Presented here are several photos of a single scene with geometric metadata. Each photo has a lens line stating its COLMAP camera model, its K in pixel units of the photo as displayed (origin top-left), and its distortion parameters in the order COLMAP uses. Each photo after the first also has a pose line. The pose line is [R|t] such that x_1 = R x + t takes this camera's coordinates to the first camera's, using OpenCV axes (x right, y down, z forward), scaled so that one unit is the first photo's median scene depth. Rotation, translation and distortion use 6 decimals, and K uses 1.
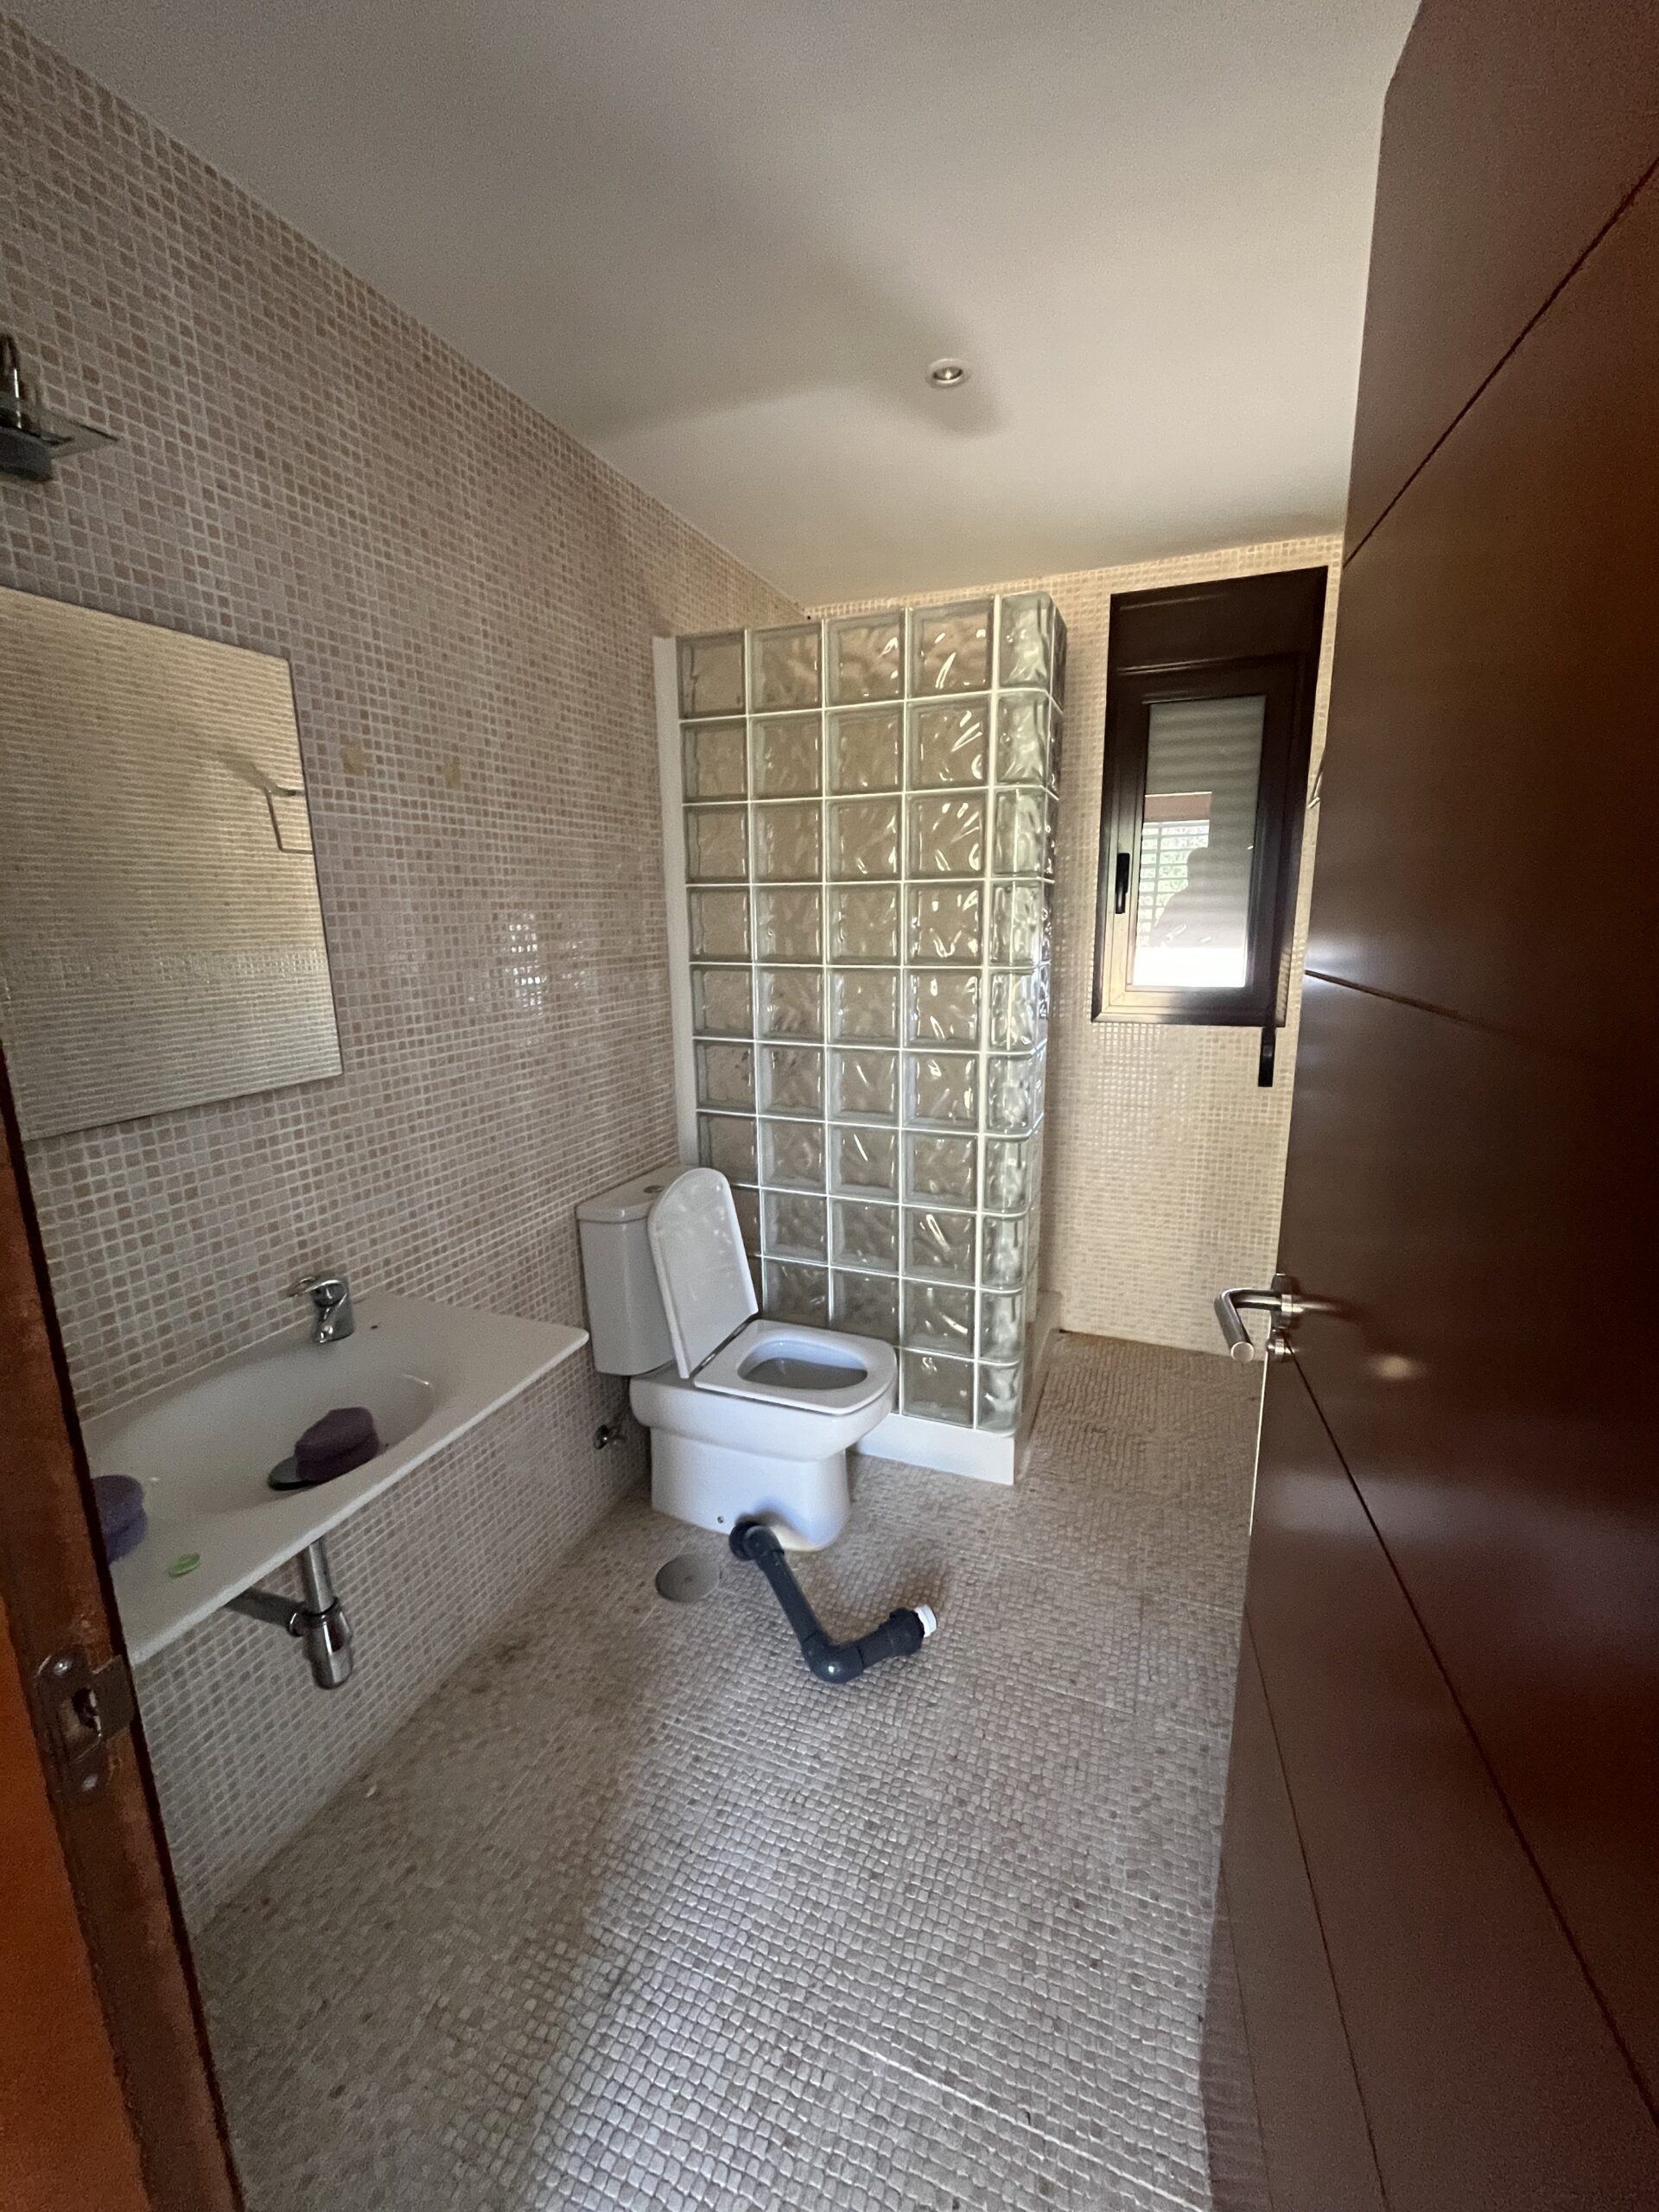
lens RADIAL K [[889.2, 0, 831.6], [0, 889.2, 1096.9], [0, 0, 1]] dist [-0.004140, 0.000666]
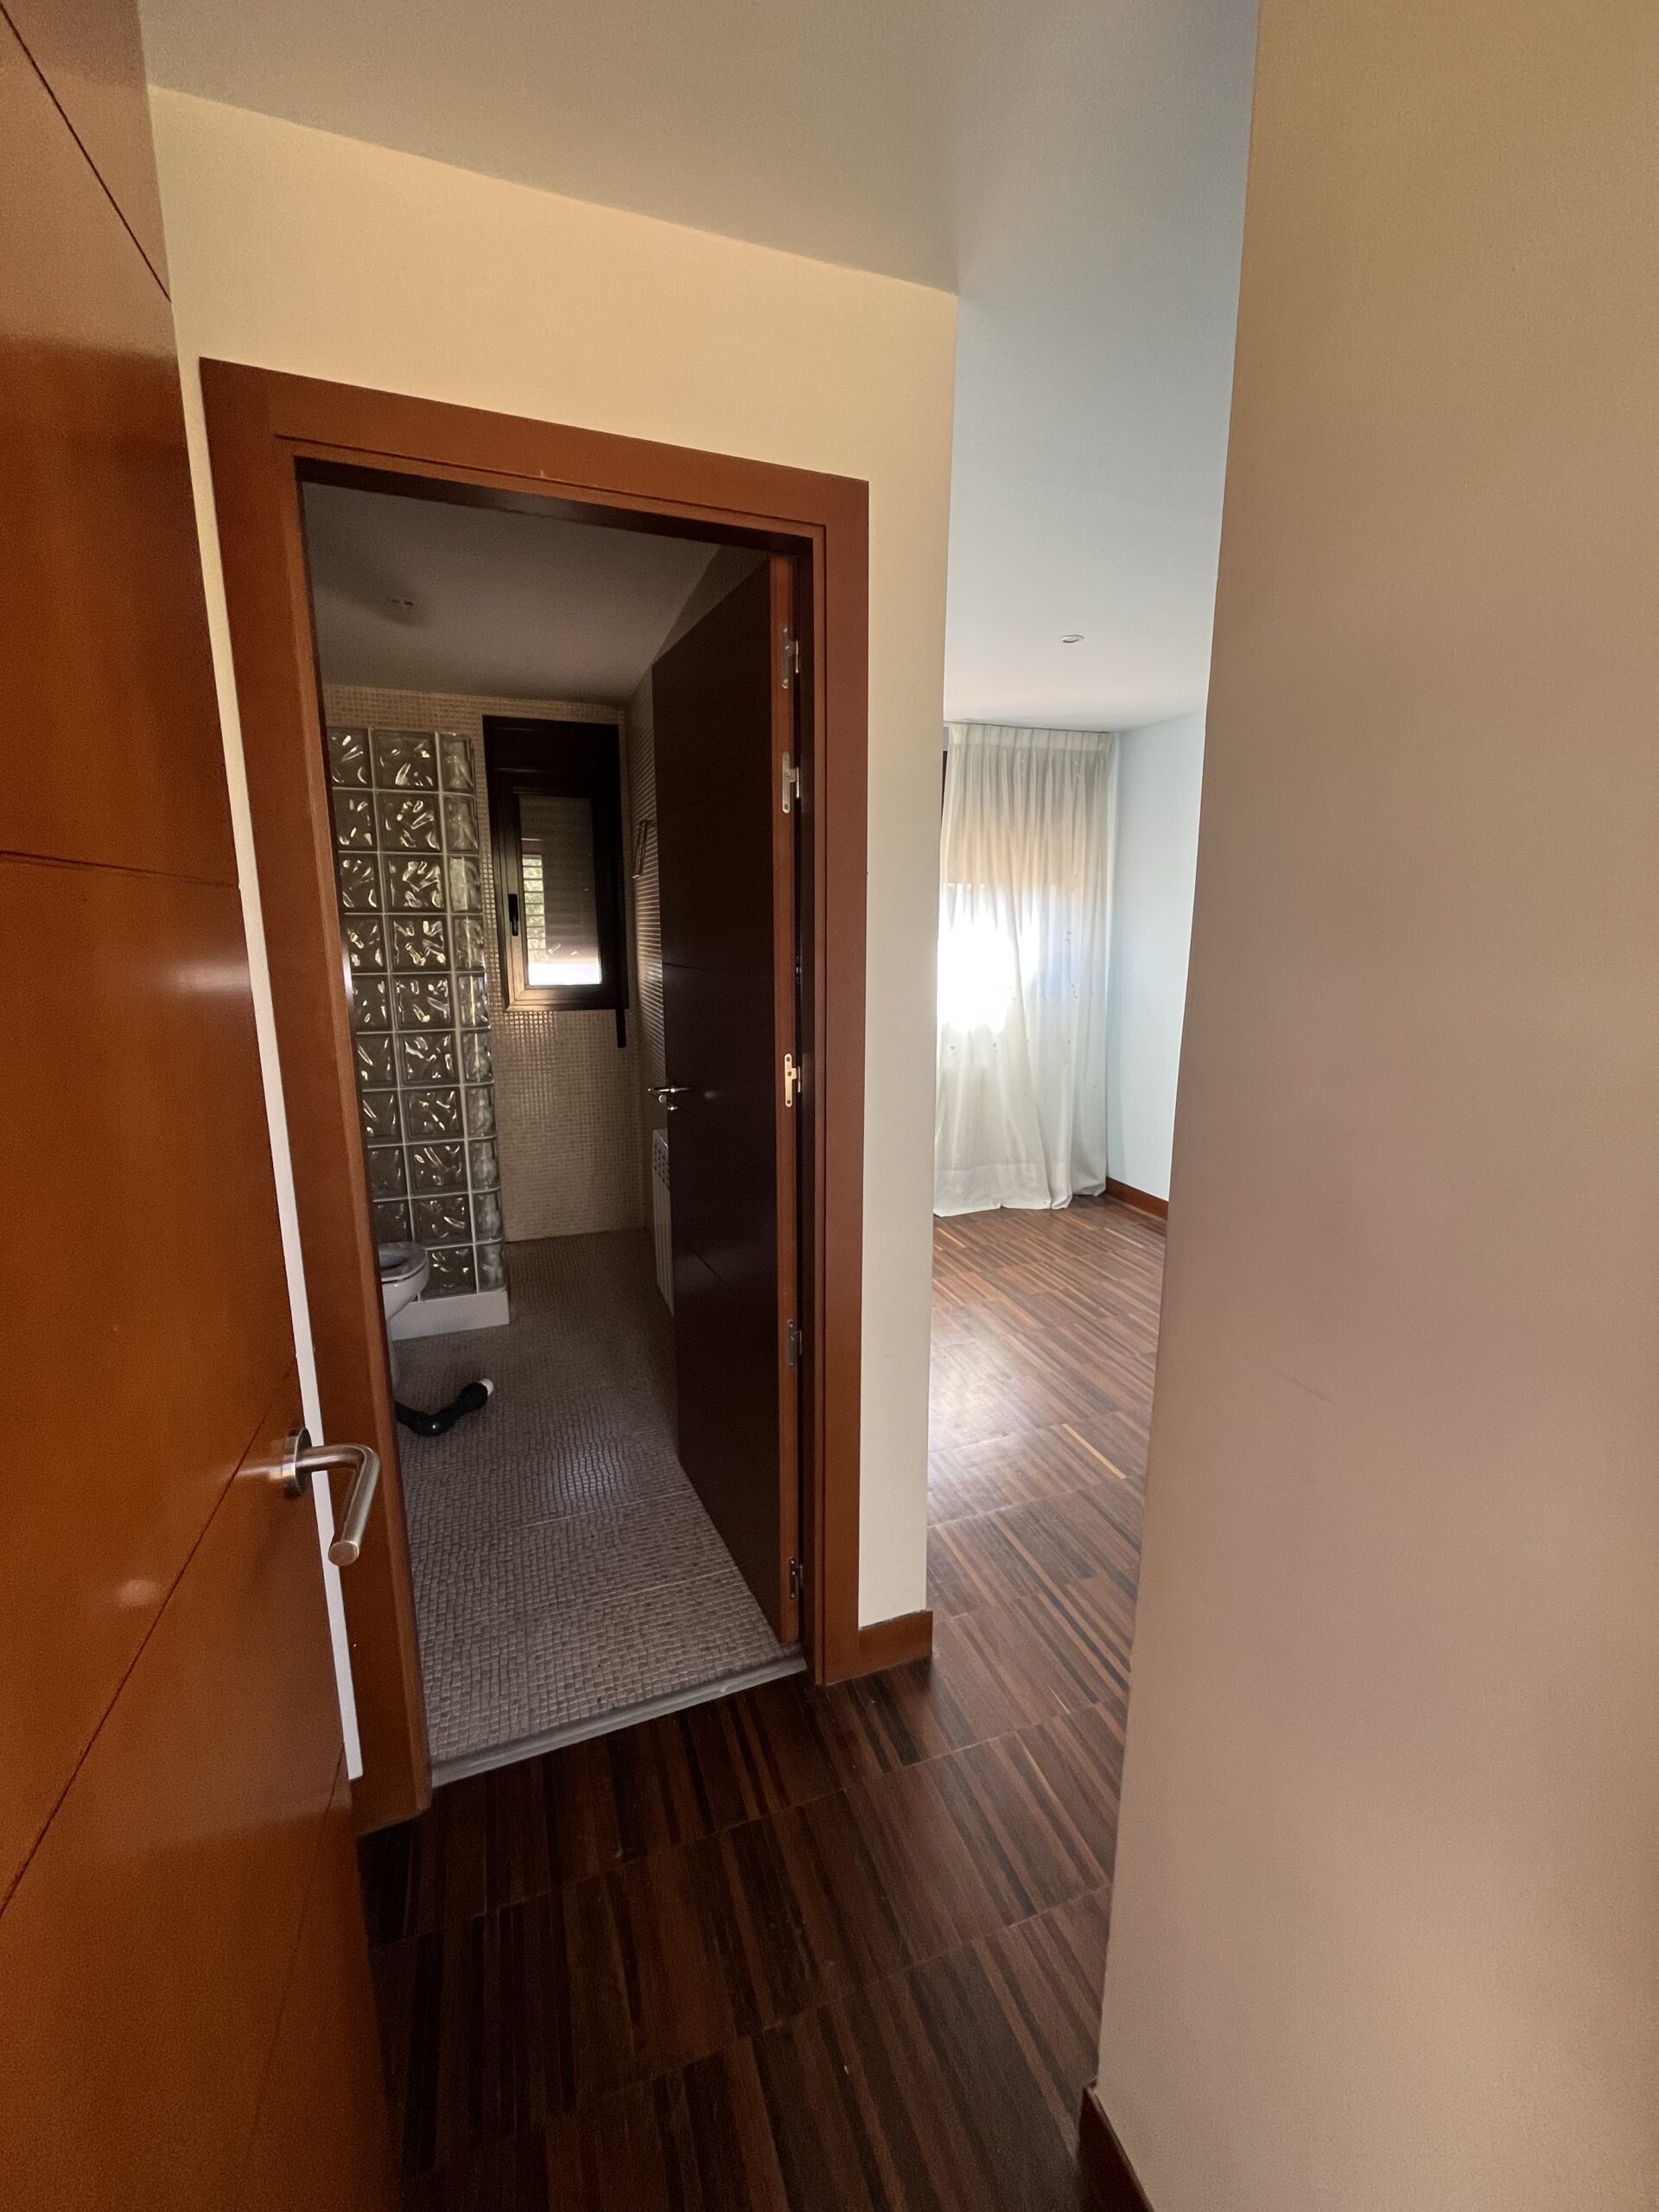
lens RADIAL K [[889.2, 0, 817.9], [0, 889.2, 1106.6], [0, 0, 1]] dist [-0.004140, 0.000666]
pose [[0.753115, -0.119082, 0.647022, -0.328532], [0.124872, 0.991478, 0.037130, 0.091704], [-0.645929, 0.052832, 0.761567, -0.483066]]
